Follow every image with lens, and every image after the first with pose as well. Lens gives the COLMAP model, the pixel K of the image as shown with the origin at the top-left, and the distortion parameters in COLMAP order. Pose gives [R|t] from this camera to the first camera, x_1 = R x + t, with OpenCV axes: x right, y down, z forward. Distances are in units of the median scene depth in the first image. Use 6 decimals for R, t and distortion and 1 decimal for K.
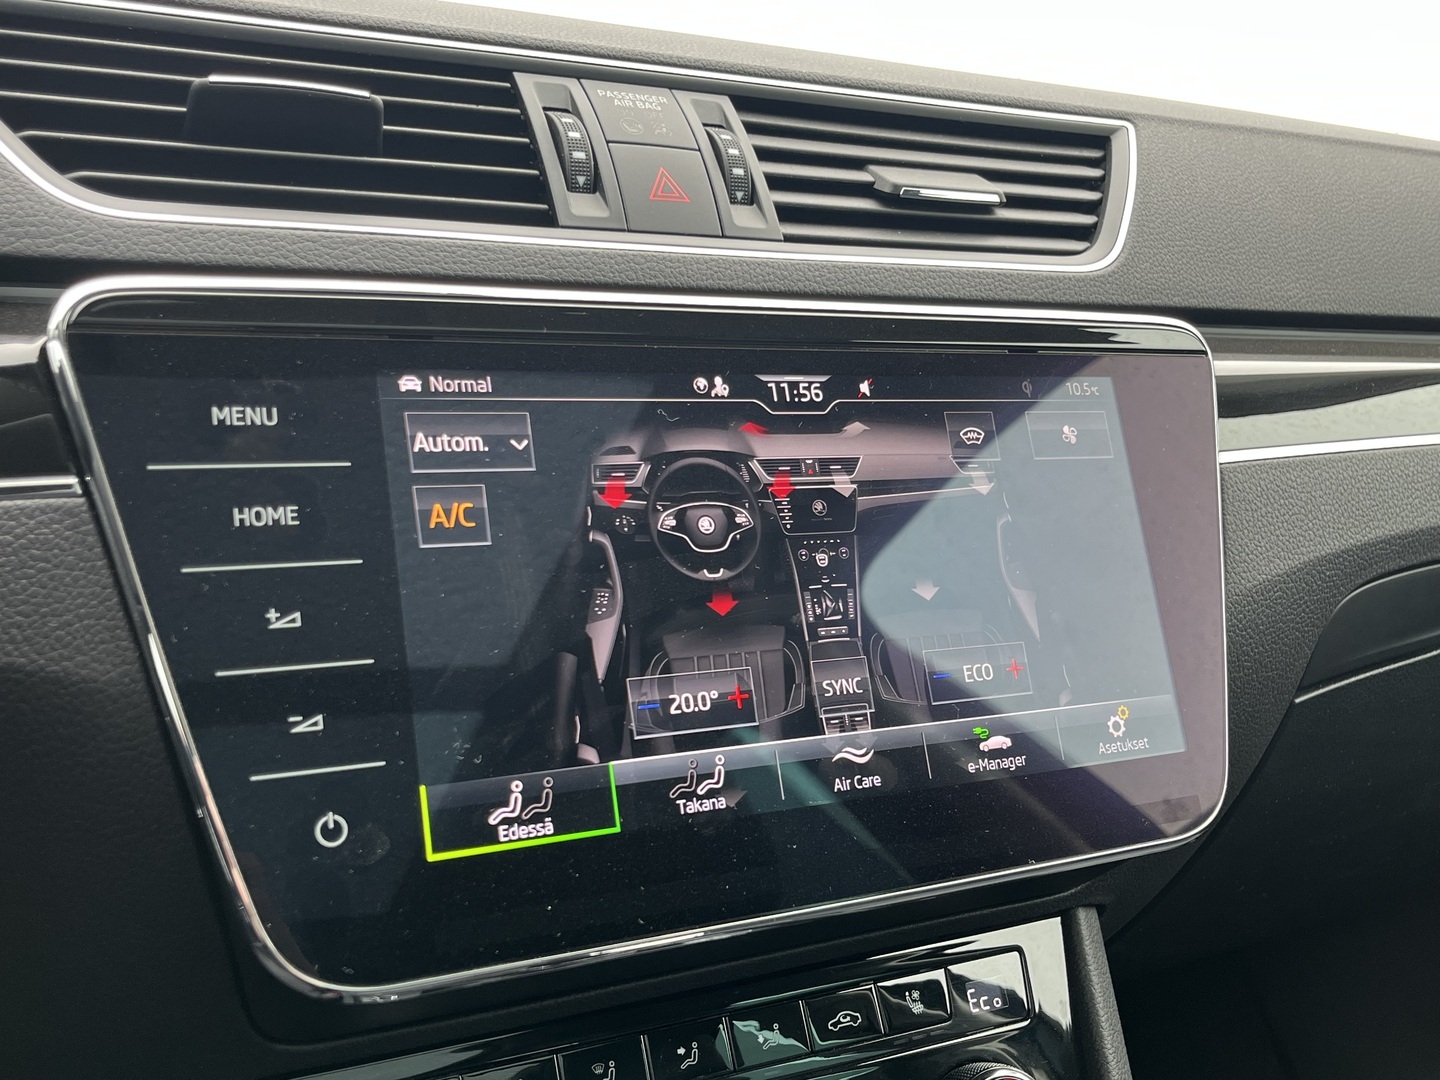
lens RADIAL K [[1460.6, 0, 710.8], [0, 1460.6, 542.7], [0, 0, 1]] dist [0.021937, 0.000000]
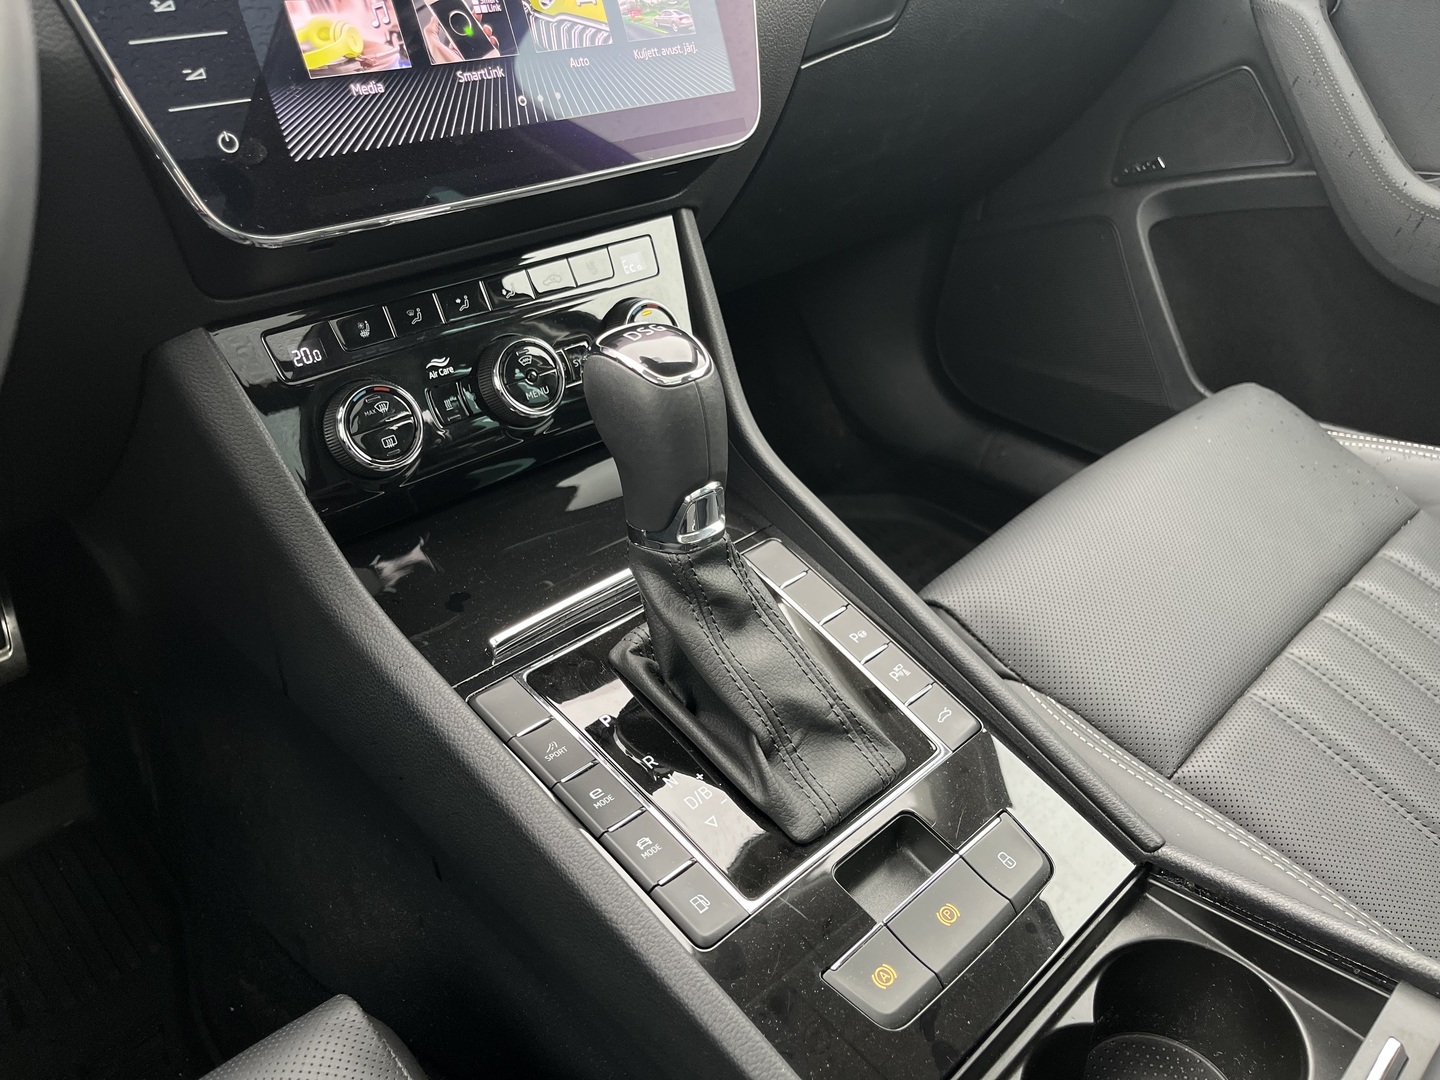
lens RADIAL K [[1091.4, 0, 722.7], [0, 1091.4, 541.6], [0, 0, 1]] dist [0.045202, -0.078939]
pose [[0.958414, -0.165673, 0.232369, -0.066100], [0.058056, 0.910400, 0.409635, 0.097707], [-0.279414, -0.379109, 0.882159, -0.297493]]
